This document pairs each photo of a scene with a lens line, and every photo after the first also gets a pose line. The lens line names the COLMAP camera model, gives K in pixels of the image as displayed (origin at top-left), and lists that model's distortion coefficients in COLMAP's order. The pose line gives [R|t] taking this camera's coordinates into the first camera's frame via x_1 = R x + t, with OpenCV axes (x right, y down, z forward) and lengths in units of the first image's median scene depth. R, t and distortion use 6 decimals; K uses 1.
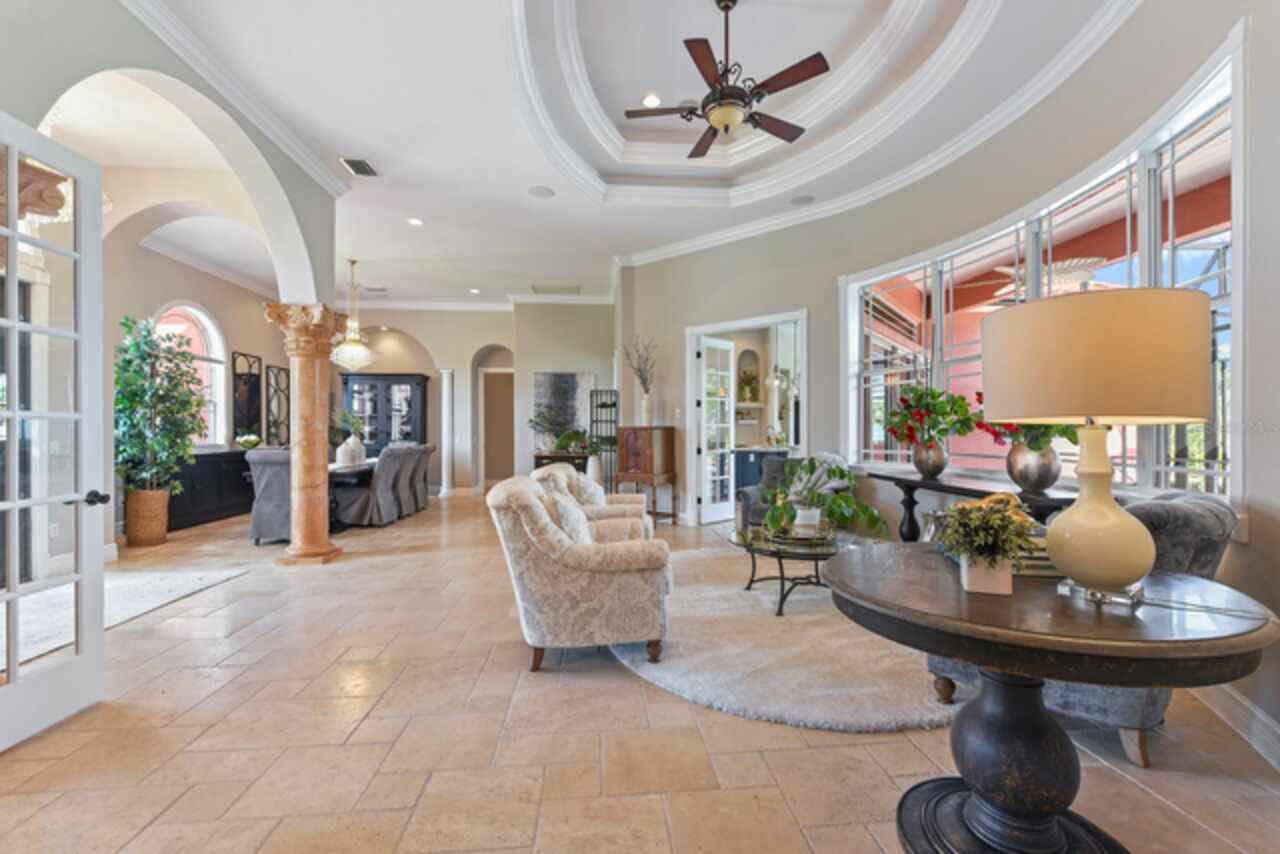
lens RADIAL K [[547.3, 0, 634.5], [0, 547.3, 430.6], [0, 0, 1]] dist [-0.000293, -0.001362]
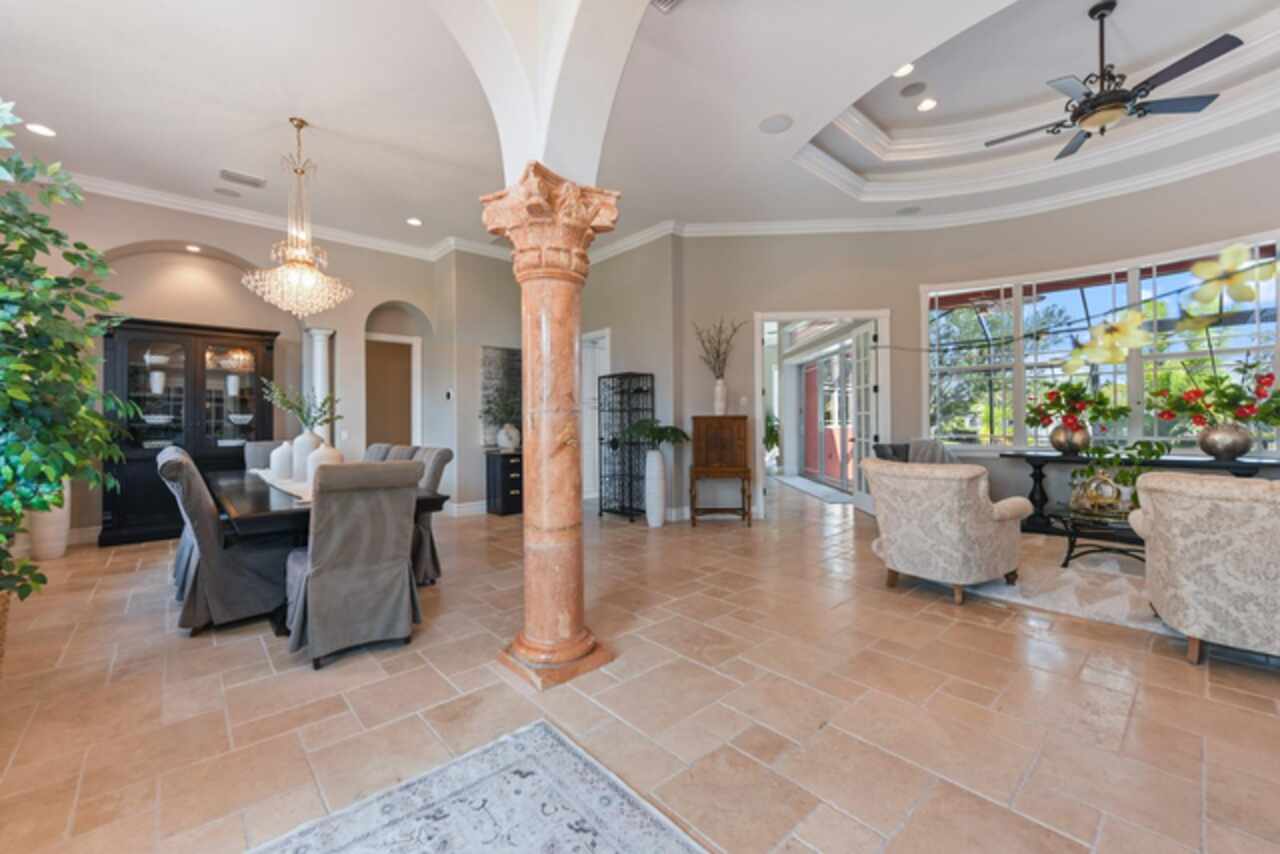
lens RADIAL K [[516.9, 0, 646.2], [0, 516.9, 420.2], [0, 0, 1]] dist [0.002584, 0.000452]
pose [[0.794971, -0.004466, 0.606632, -0.601511], [0.006356, 0.999979, -0.000968, 0.000009], [-0.606615, 0.004625, 0.794983, 0.393233]]
